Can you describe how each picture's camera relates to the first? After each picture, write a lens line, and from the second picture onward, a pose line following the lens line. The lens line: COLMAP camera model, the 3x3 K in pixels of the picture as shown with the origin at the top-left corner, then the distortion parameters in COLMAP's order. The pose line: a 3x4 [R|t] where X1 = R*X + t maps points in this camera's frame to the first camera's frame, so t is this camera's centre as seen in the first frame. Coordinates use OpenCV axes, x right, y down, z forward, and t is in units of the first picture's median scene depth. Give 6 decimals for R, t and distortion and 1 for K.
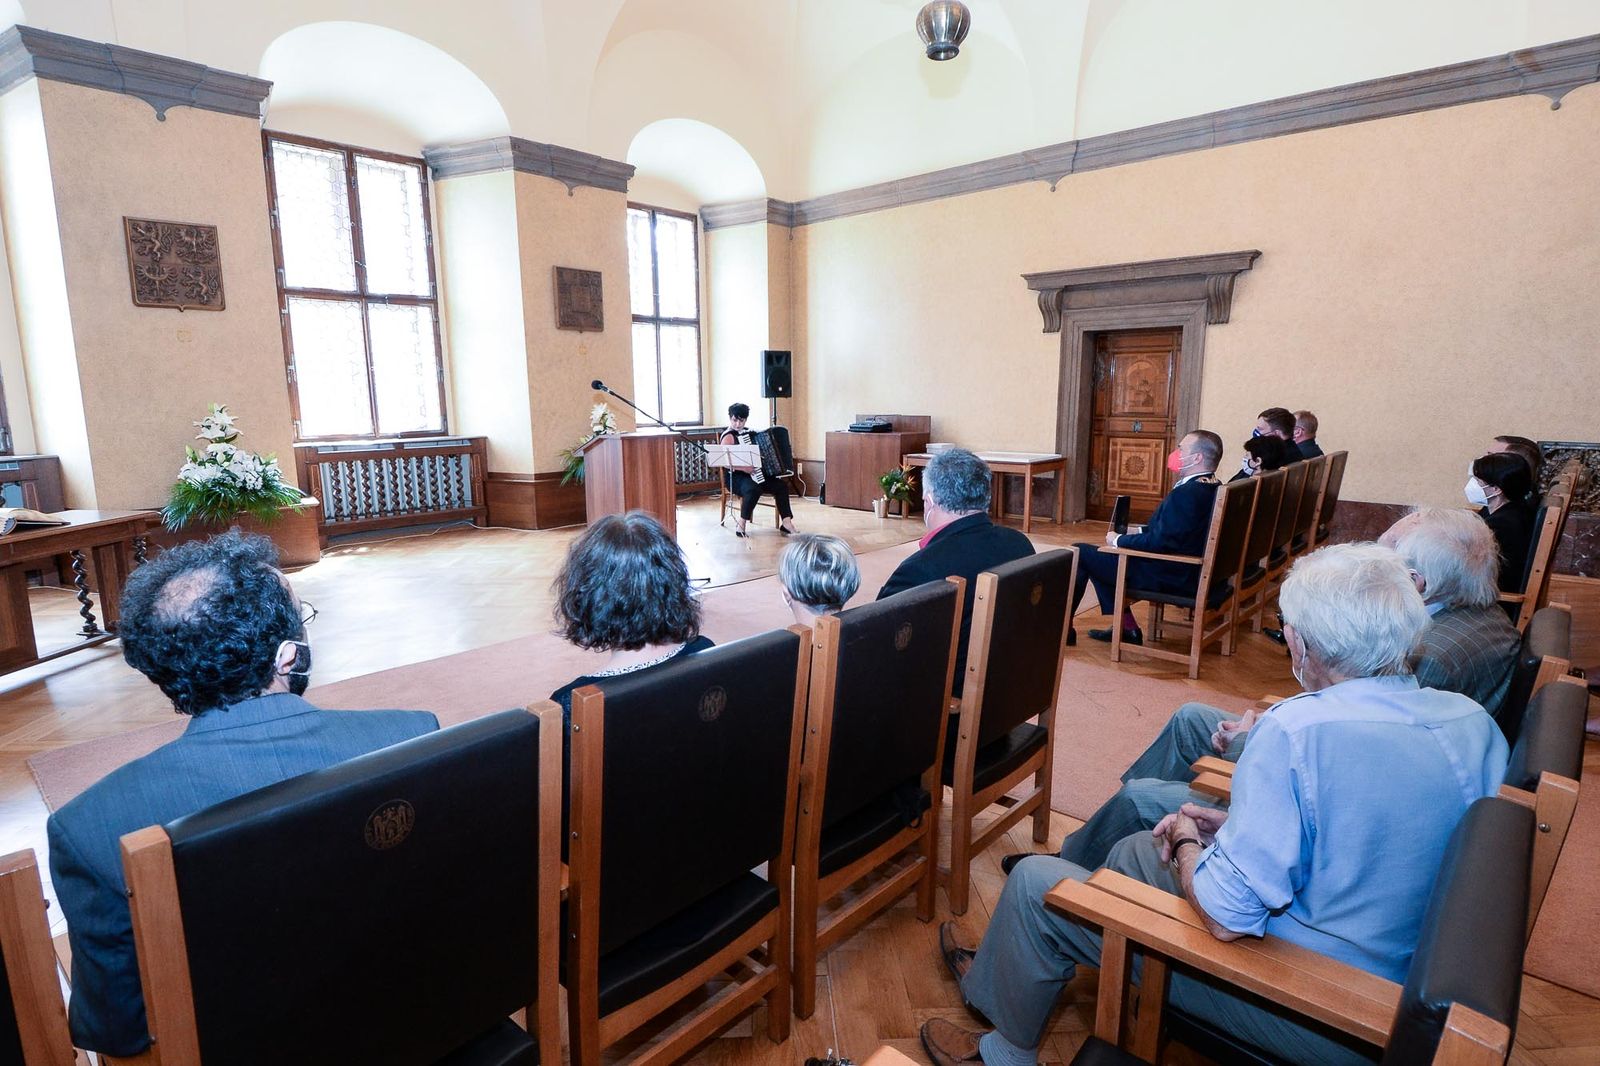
lens RADIAL K [[833.5, 0, 800.2], [0, 833.5, 530.5], [0, 0, 1]] dist [0.003023, -0.015548]
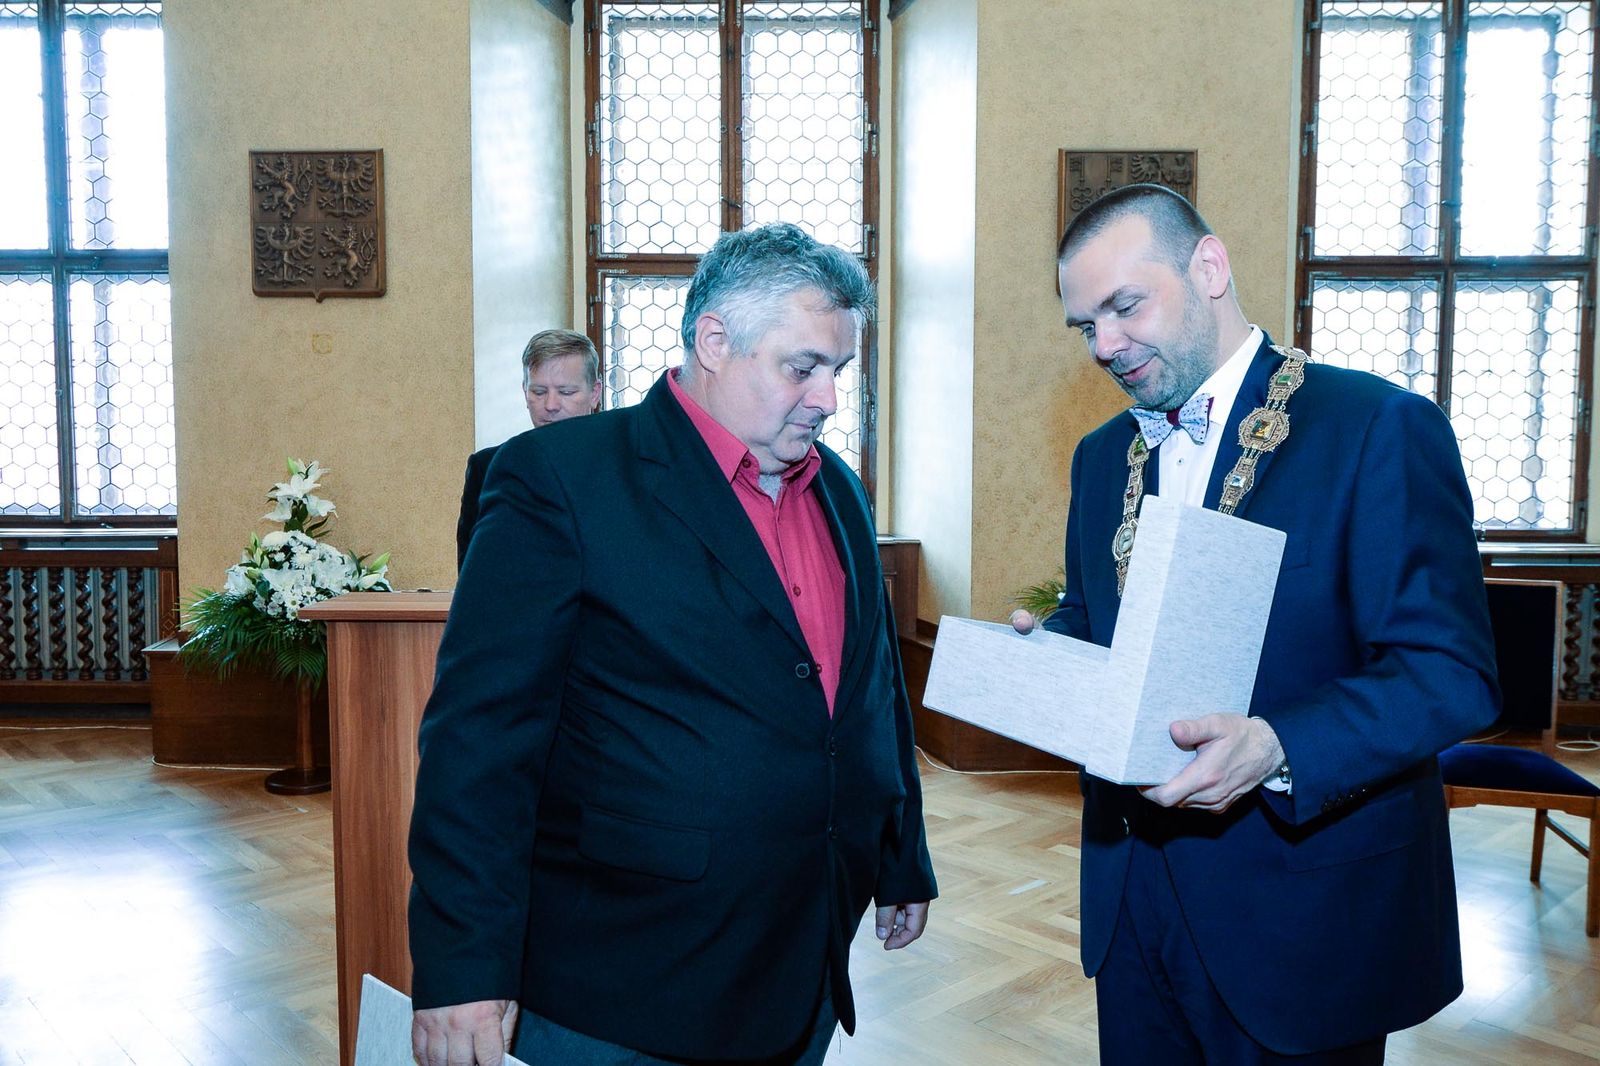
lens RADIAL K [[1278.3, 0, 803.5], [0, 1278.3, 541.6], [0, 0, 1]] dist [0.017641, -0.034569]
pose [[0.648533, 0.064872, -0.758418, 0.125073], [-0.134782, 0.990405, -0.030539, -0.087373], [0.749159, 0.122027, 0.651053, 0.522062]]
